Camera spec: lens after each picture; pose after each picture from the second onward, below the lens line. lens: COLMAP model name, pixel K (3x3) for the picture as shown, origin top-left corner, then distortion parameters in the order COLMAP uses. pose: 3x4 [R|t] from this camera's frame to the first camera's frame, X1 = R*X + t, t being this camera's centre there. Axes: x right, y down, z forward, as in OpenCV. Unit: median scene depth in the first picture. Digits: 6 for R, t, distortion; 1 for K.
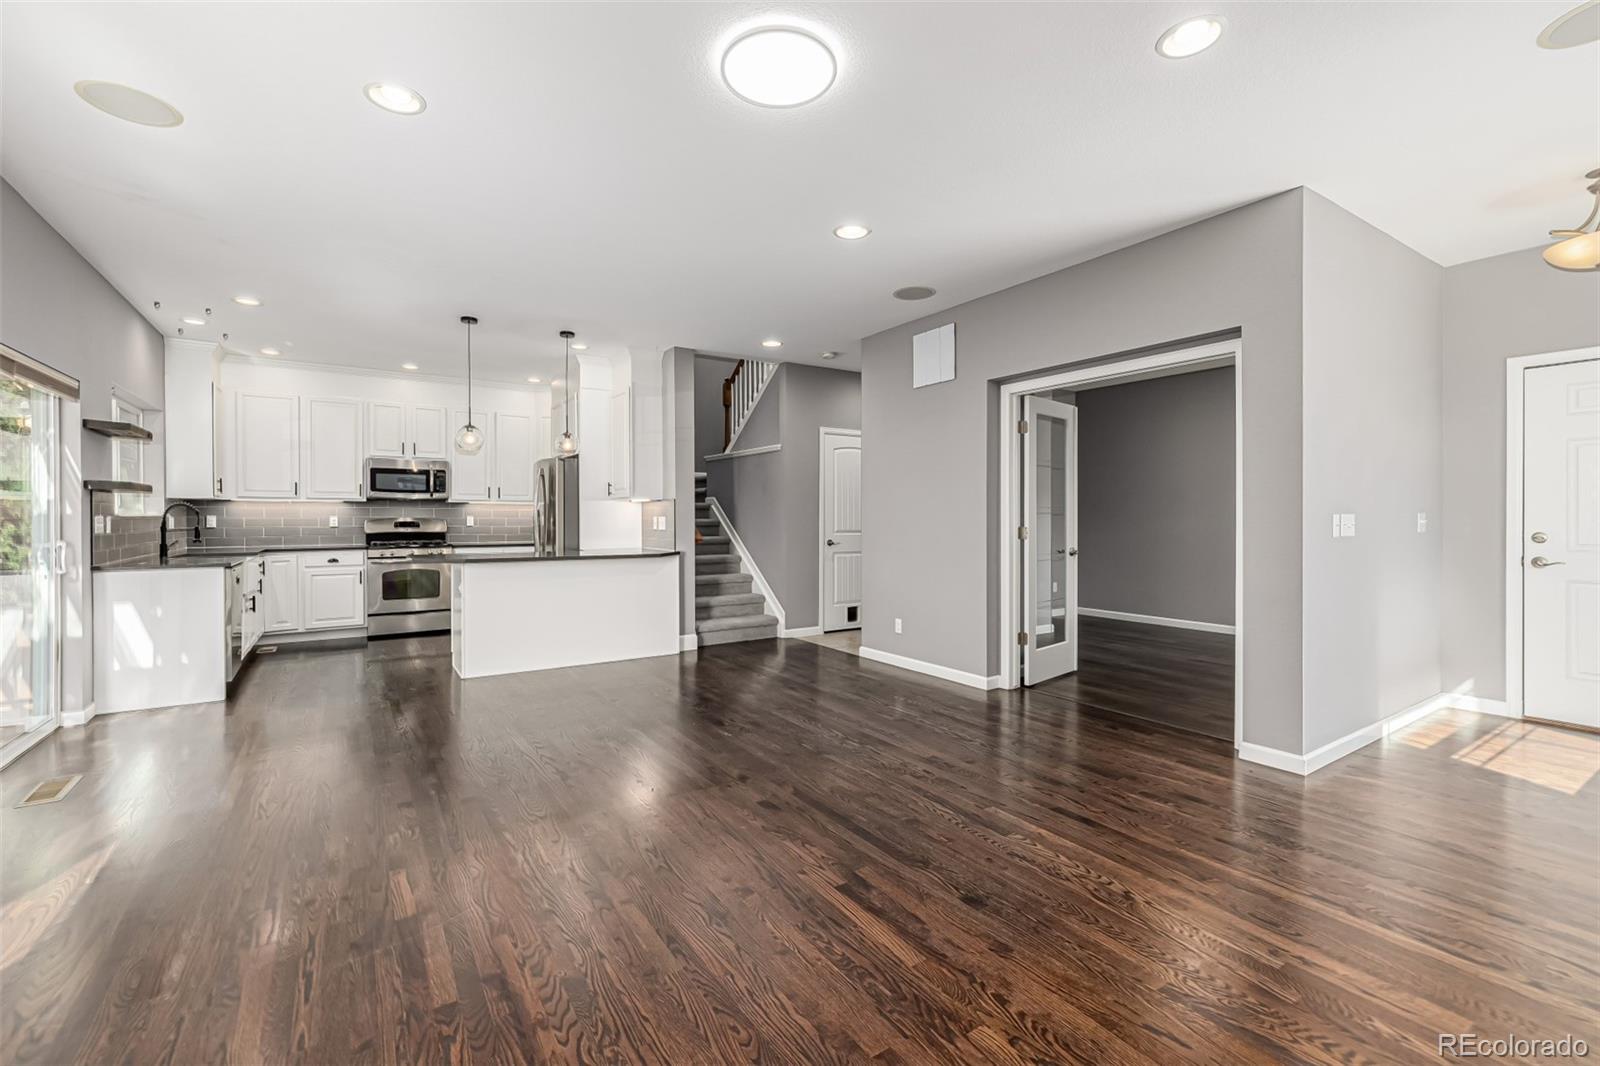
lens RADIAL K [[675.6, 0, 791.9], [0, 675.6, 526.1], [0, 0, 1]] dist [0.000929, -0.000220]
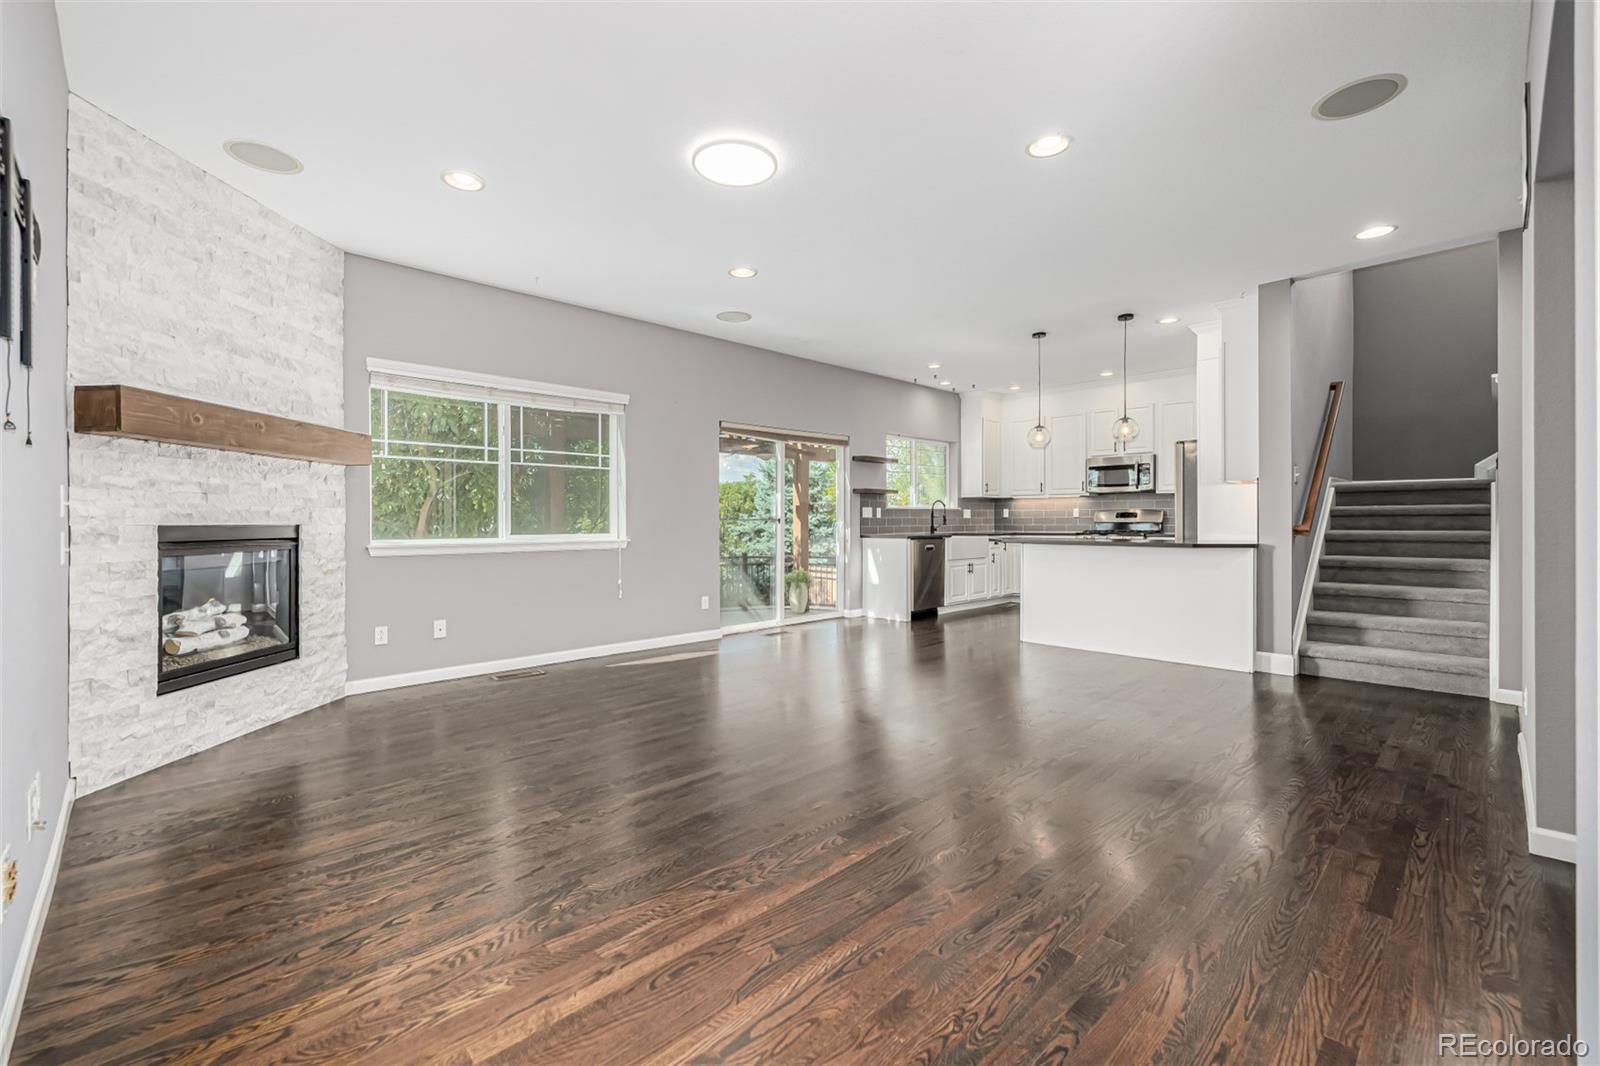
lens RADIAL K [[675.6, 0, 795.9], [0, 675.6, 522.3], [0, 0, 1]] dist [0.000929, -0.000220]
pose [[0.189187, 0.002931, -0.981937, 0.733513], [-0.009082, 0.999958, 0.001235, 0.023691], [0.981899, 0.008684, 0.189206, 0.472986]]
